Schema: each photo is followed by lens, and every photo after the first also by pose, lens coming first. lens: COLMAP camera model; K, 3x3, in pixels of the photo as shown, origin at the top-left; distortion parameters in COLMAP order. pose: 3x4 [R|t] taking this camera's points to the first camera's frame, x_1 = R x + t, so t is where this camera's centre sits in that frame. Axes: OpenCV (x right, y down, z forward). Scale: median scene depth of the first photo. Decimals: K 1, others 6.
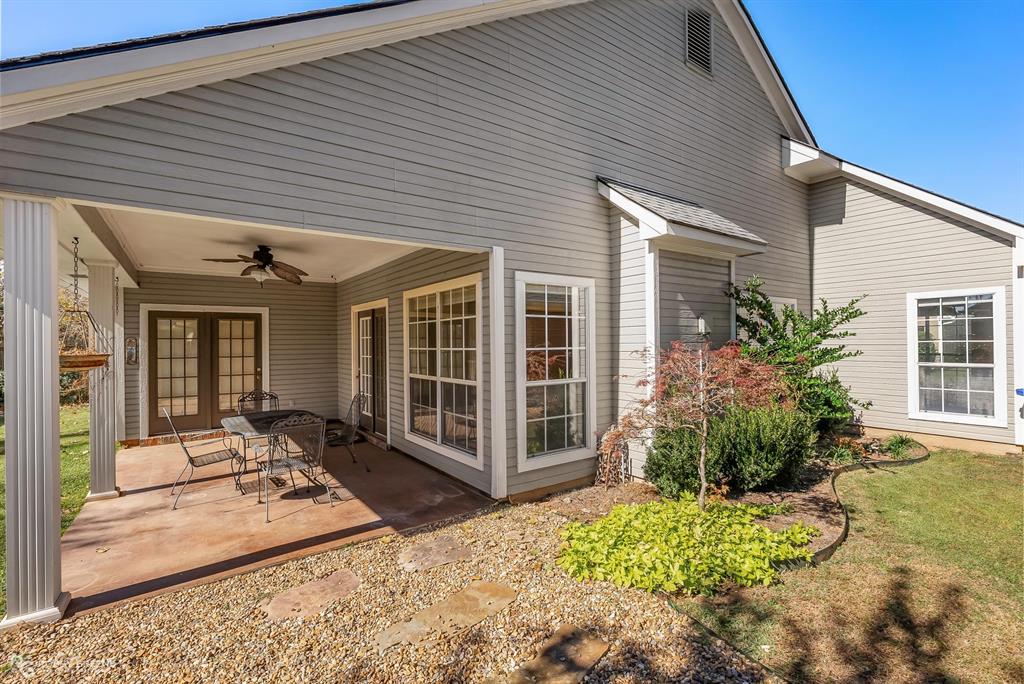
lens RADIAL K [[464.3, 0, 516.0], [0, 464.3, 341.0], [0, 0, 1]] dist [-0.010508, 0.003605]
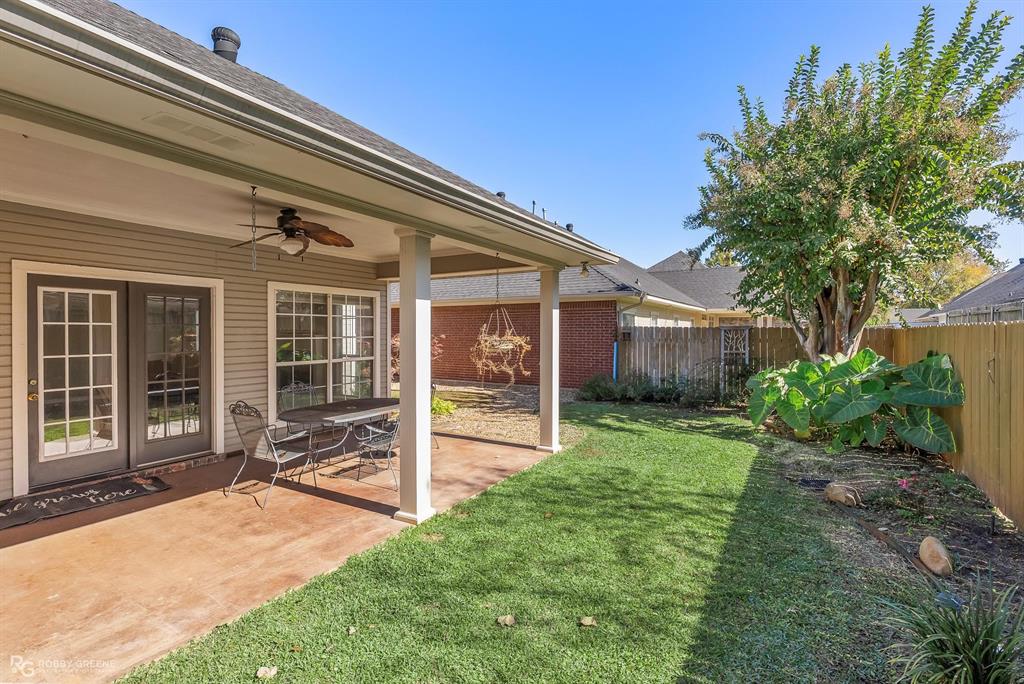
lens RADIAL K [[470.7, 0, 514.2], [0, 470.7, 335.9], [0, 0, 1]] dist [-0.004674, 0.000914]
pose [[-0.408333, 0.003525, 0.912826, -1.773780], [0.004249, 0.999989, -0.001961, 0.018512], [-0.912823, 0.003078, -0.408343, 1.211357]]
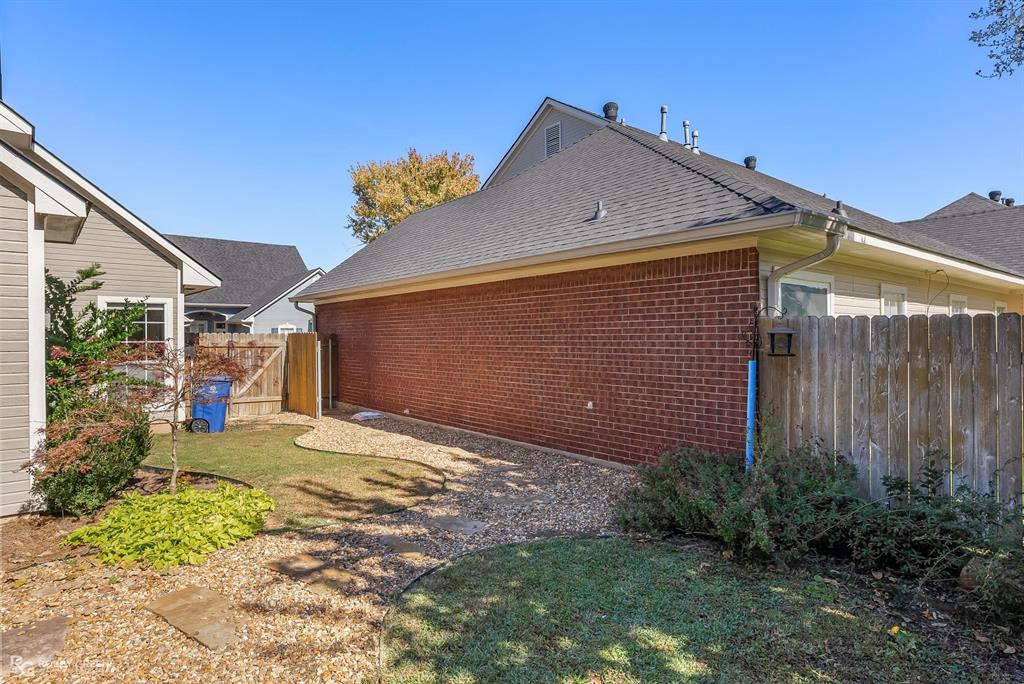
lens RADIAL K [[580.7, 0, 512.0], [0, 580.7, 342.0], [0, 0, 1]] dist [0.018416, 0.000145]
pose [[-0.095091, 0.001328, 0.995468, -0.806158], [0.006619, 0.999978, -0.000701, 0.011734], [-0.995447, 0.006522, -0.095098, 0.276072]]
